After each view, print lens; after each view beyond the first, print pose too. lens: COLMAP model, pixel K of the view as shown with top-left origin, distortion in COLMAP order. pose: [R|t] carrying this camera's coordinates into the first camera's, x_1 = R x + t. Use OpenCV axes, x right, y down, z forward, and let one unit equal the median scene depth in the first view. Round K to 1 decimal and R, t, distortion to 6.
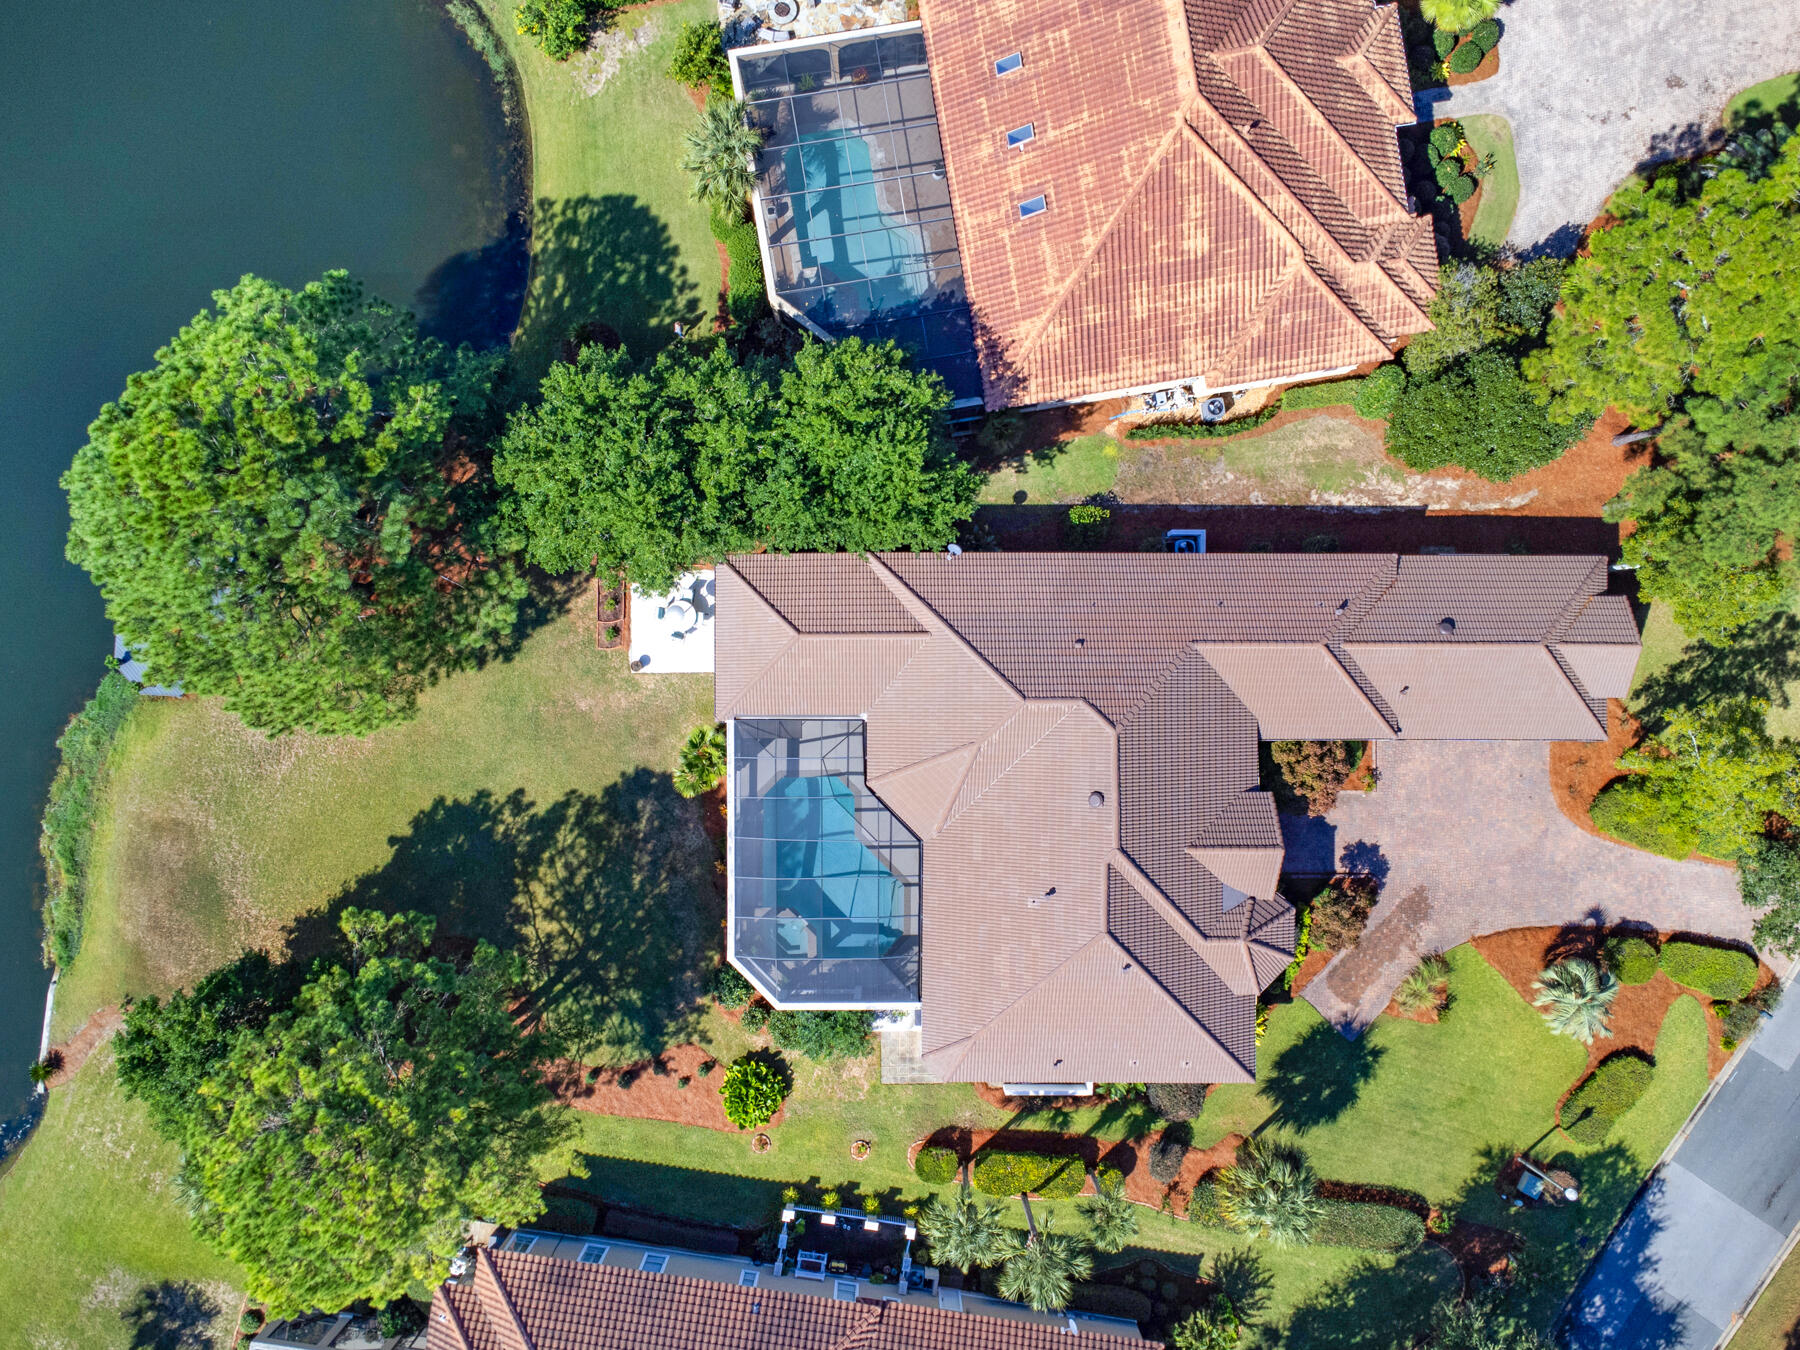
lens RADIAL K [[1352.5, 0, 889.8], [0, 1352.5, 691.5], [0, 0, 1]] dist [0.013226, -0.006899]
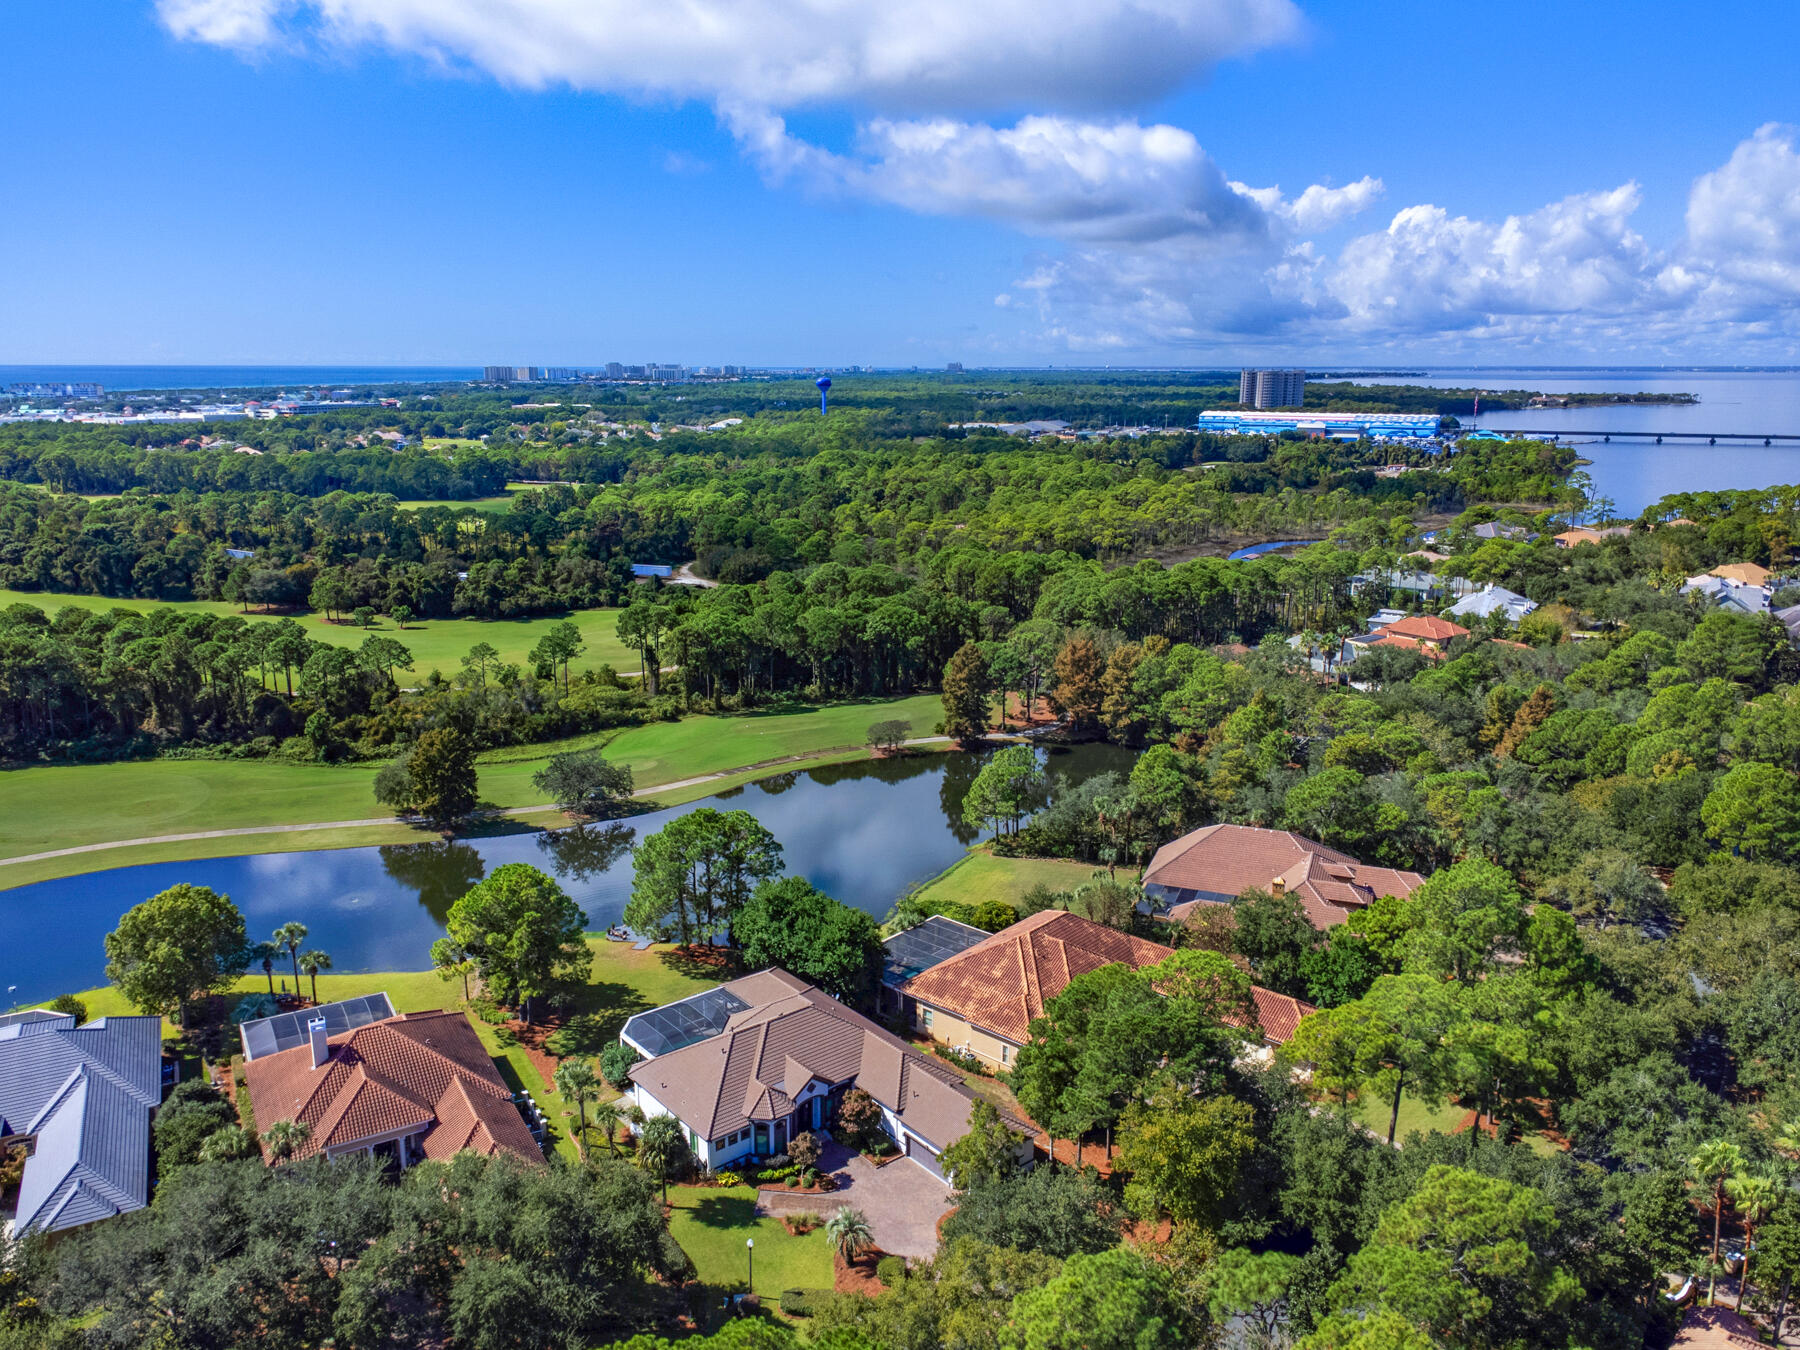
lens RADIAL K [[1326.9, 0, 890.2], [0, 1326.9, 685.6], [0, 0, 1]] dist [0.006085, 0.014160]
pose [[0.632678, 0.181814, -0.752770, 1.626530], [-0.774397, 0.155116, -0.613390, 1.073925], [0.005244, 0.971021, 0.238935, -0.049855]]
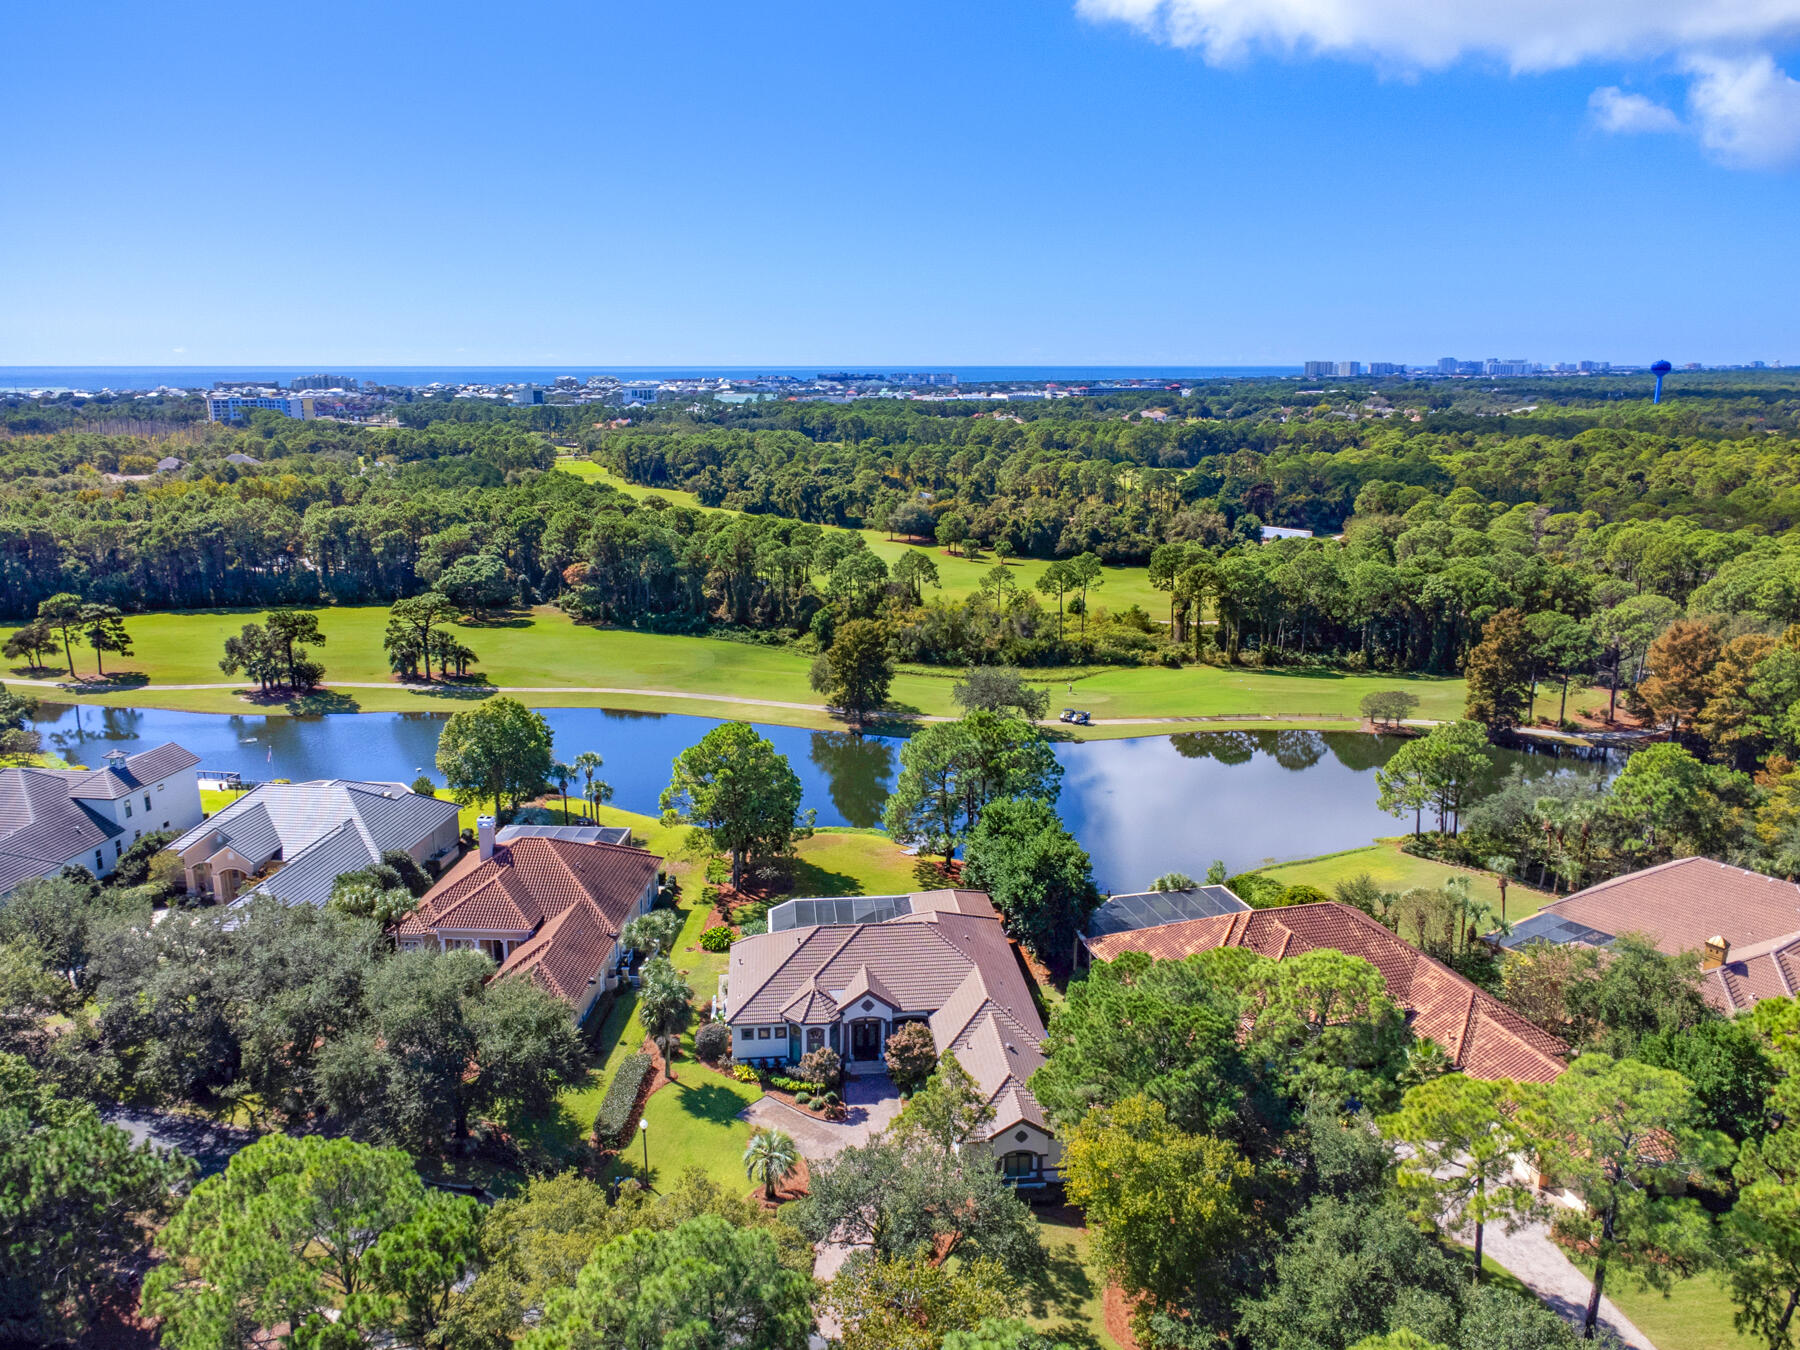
lens RADIAL K [[1329.6, 0, 889.3], [0, 1329.6, 686.6], [0, 0, 1]] dist [0.009297, 0.000548]
pose [[0.090384, 0.233794, -0.968076, 1.708738], [-0.995873, 0.029290, -0.085905, 0.205983], [0.008271, 0.971845, 0.235477, 0.197942]]
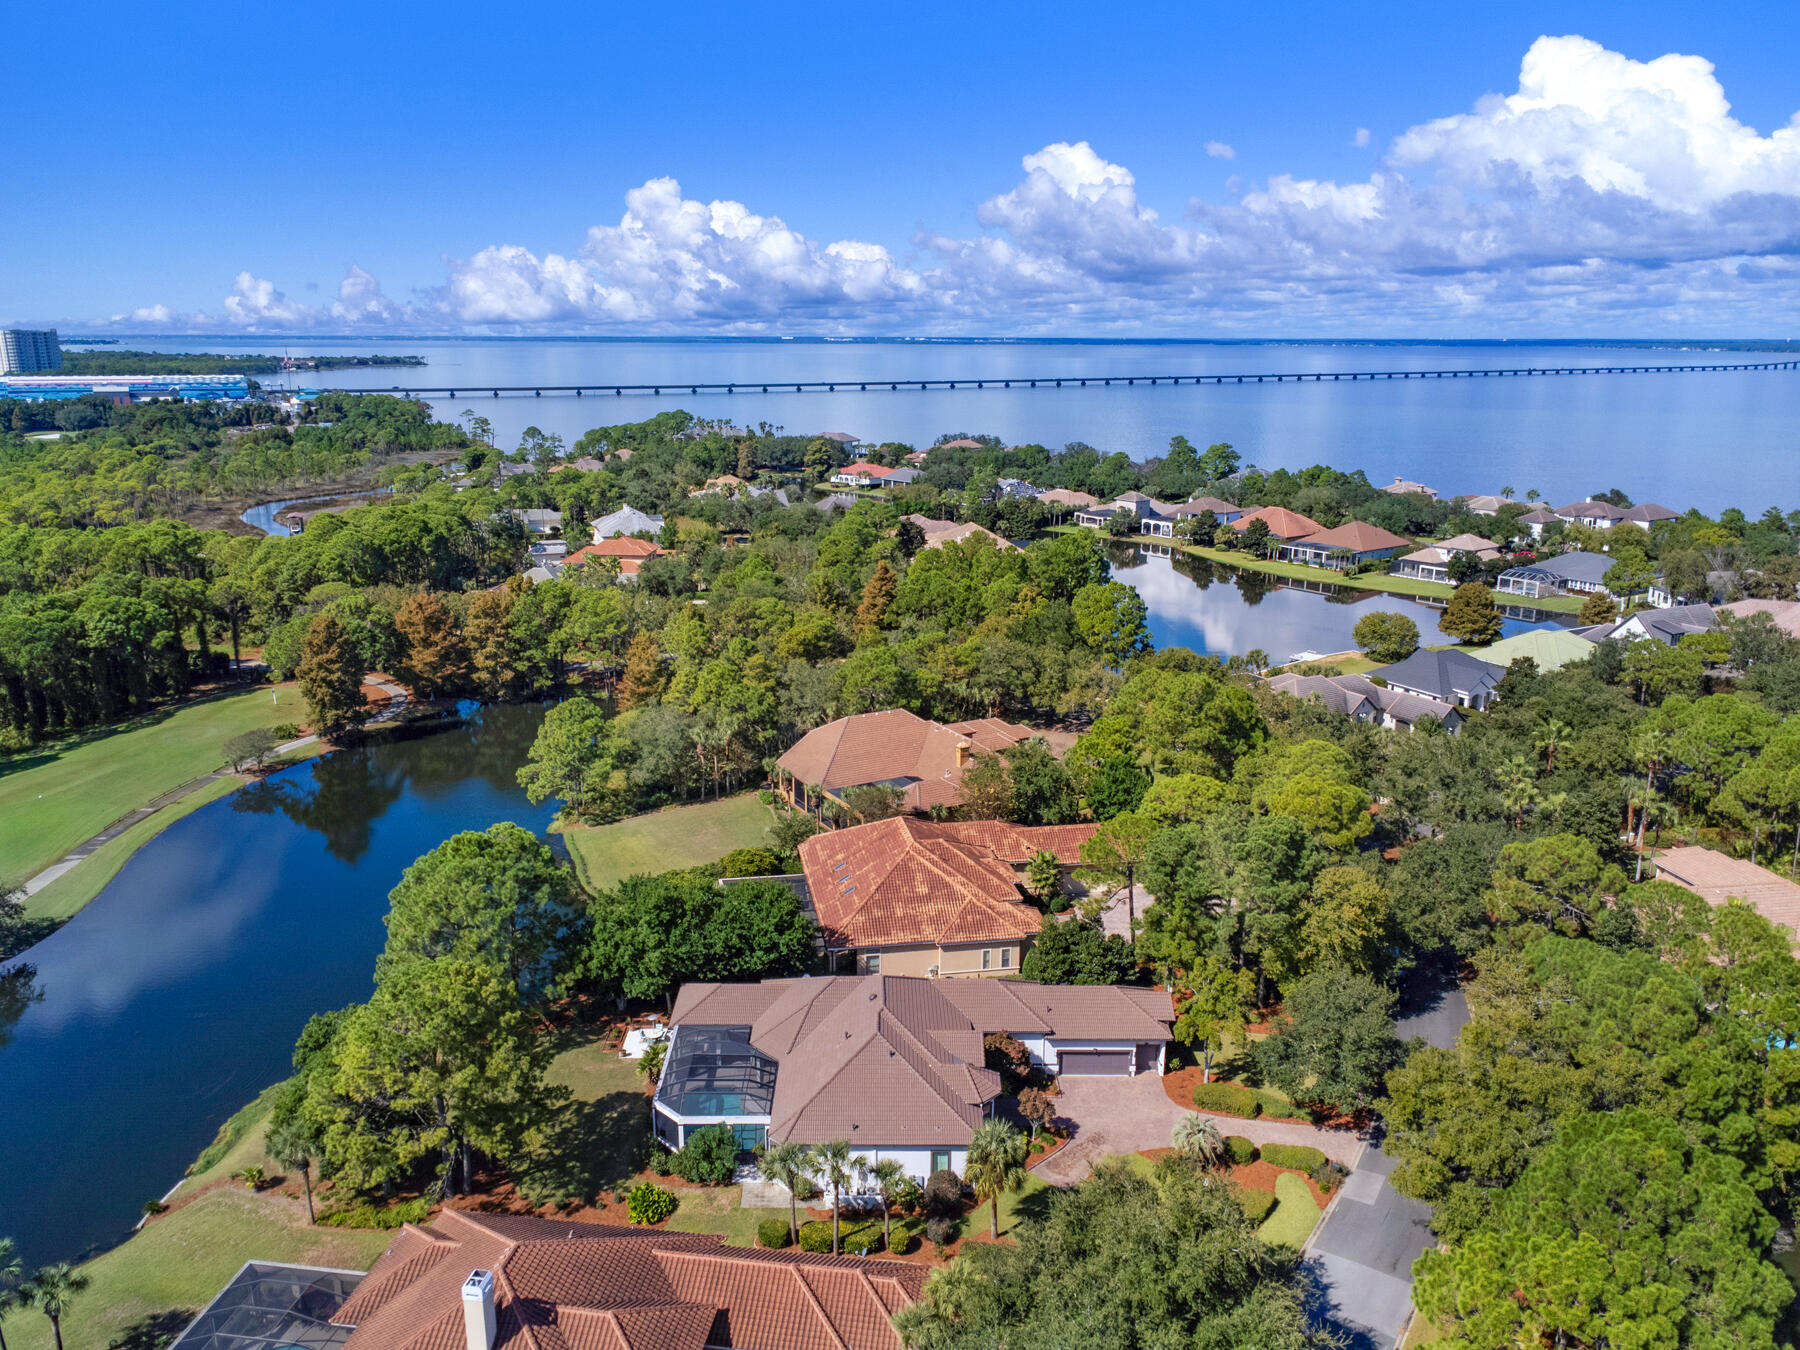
lens RADIAL K [[1326.9, 0, 890.2], [0, 1326.9, 685.6], [0, 0, 1]] dist [0.006085, 0.014160]
pose [[0.999942, -0.000816, 0.010771, 0.137853], [0.010610, 0.261483, -0.965150, 1.527322], [-0.002029, 0.965208, 0.261476, 0.103427]]
